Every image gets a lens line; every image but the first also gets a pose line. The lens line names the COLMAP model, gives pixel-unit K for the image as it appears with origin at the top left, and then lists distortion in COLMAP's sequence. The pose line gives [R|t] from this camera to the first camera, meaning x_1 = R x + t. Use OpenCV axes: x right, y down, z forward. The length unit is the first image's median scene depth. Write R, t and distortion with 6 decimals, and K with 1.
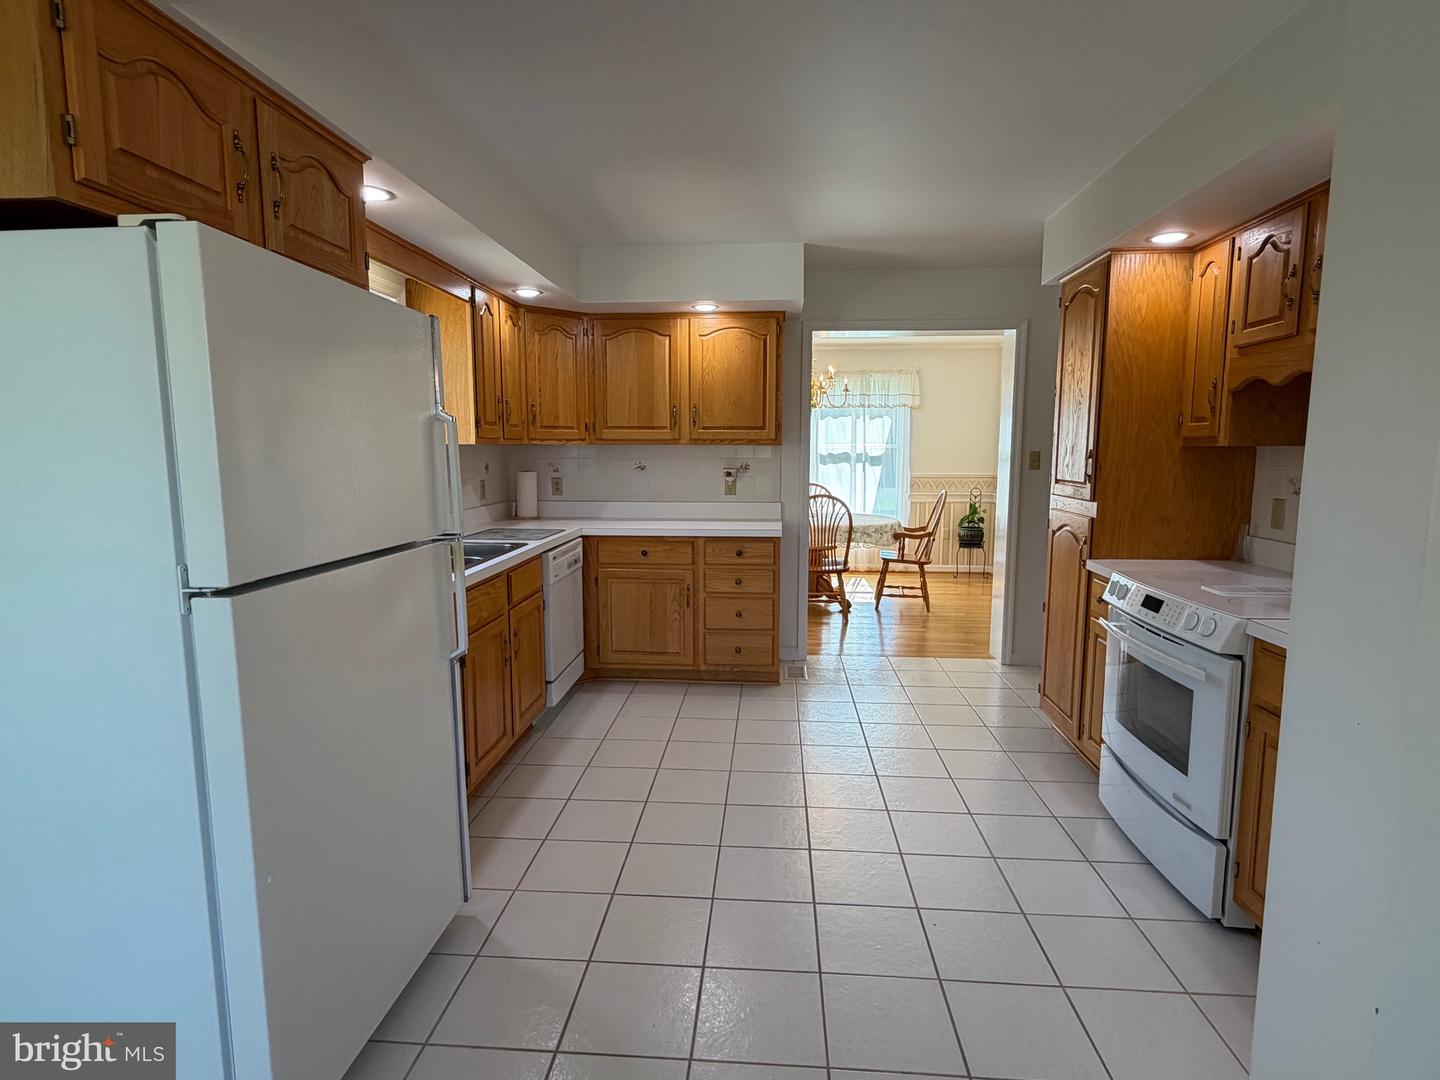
lens RADIAL K [[760.3, 0, 721.9], [0, 760.3, 543.1], [0, 0, 1]] dist [-0.006413, -0.000150]
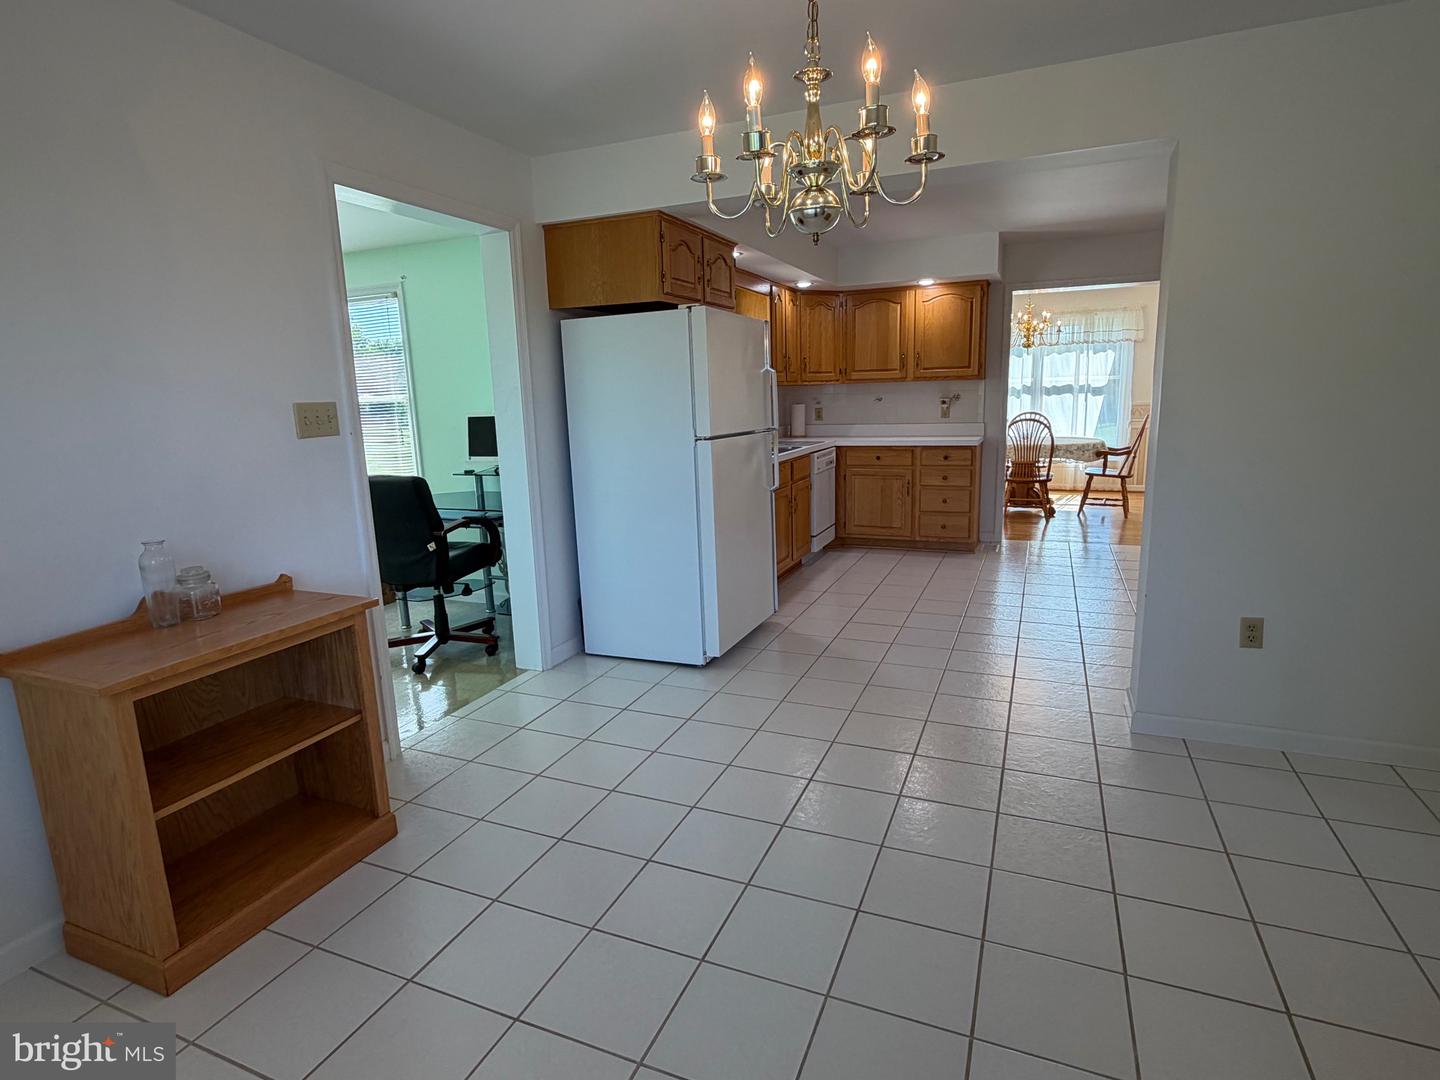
lens RADIAL K [[760.3, 0, 710.7], [0, 760.3, 542.9], [0, 0, 1]] dist [-0.006413, -0.000150]
pose [[0.942123, 0.036284, -0.333298, 0.084589], [-0.011637, 0.997067, 0.075650, 0.067432], [0.335065, -0.067393, 0.939782, -0.471238]]
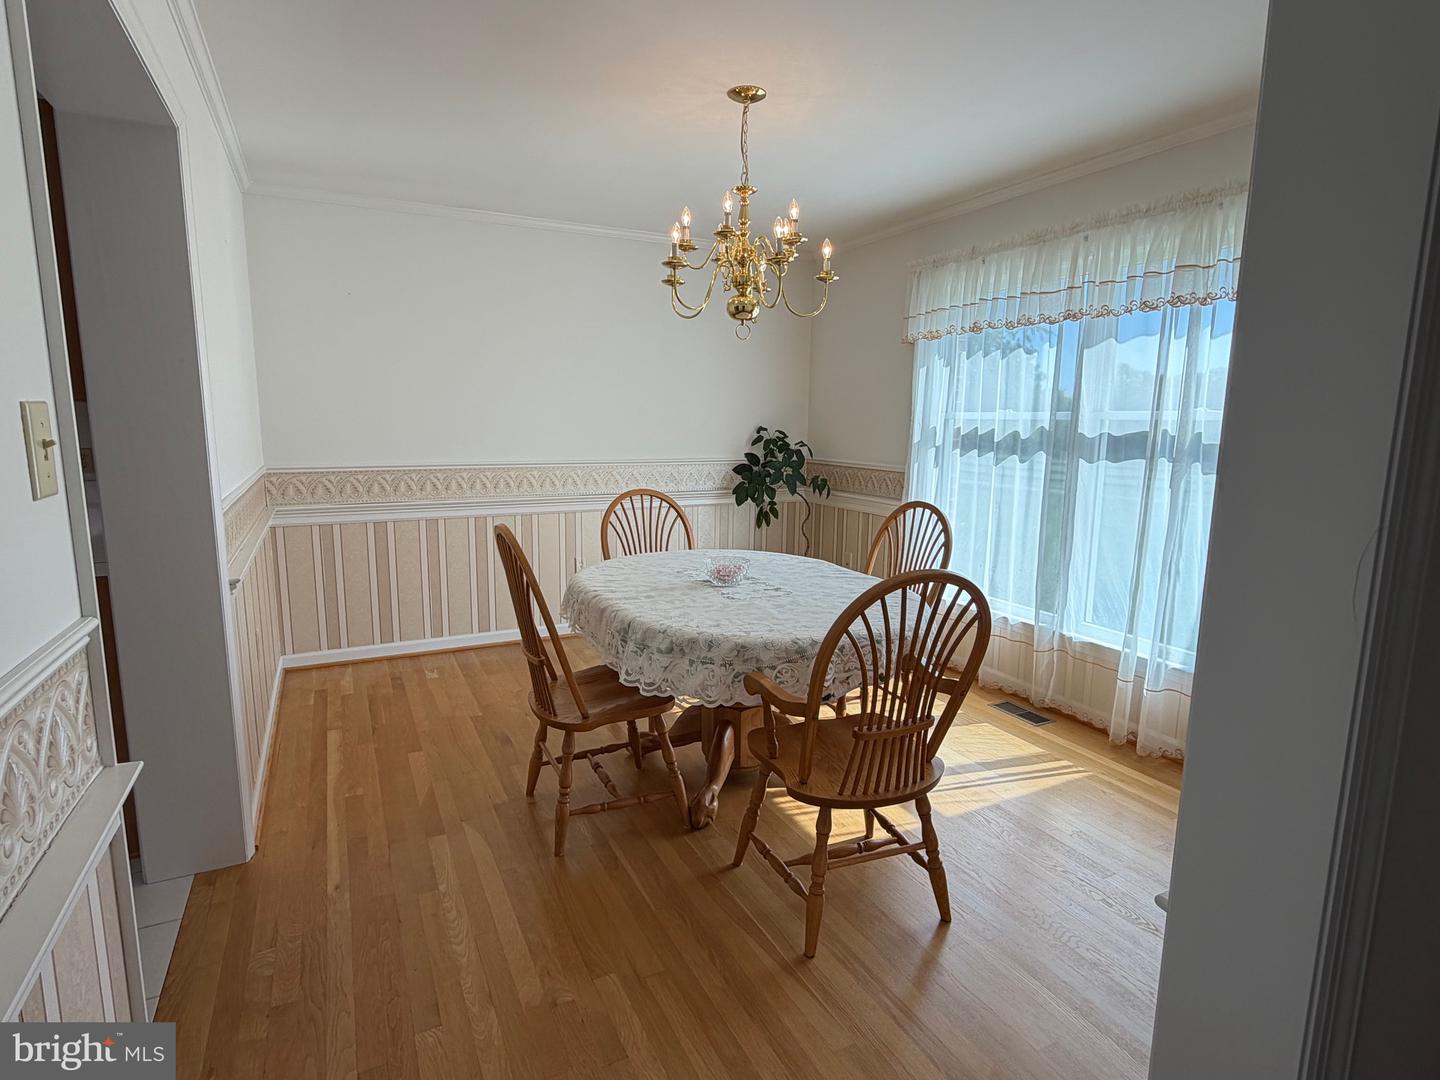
lens RADIAL K [[760.3, 0, 720.0], [0, 760.3, 543.4], [0, 0, 1]] dist [-0.006413, -0.000150]
pose [[0.855517, -0.069522, 0.513087, -0.390013], [0.052812, 0.997493, 0.047098, -0.172488], [-0.515075, -0.013196, 0.857044, 1.460155]]
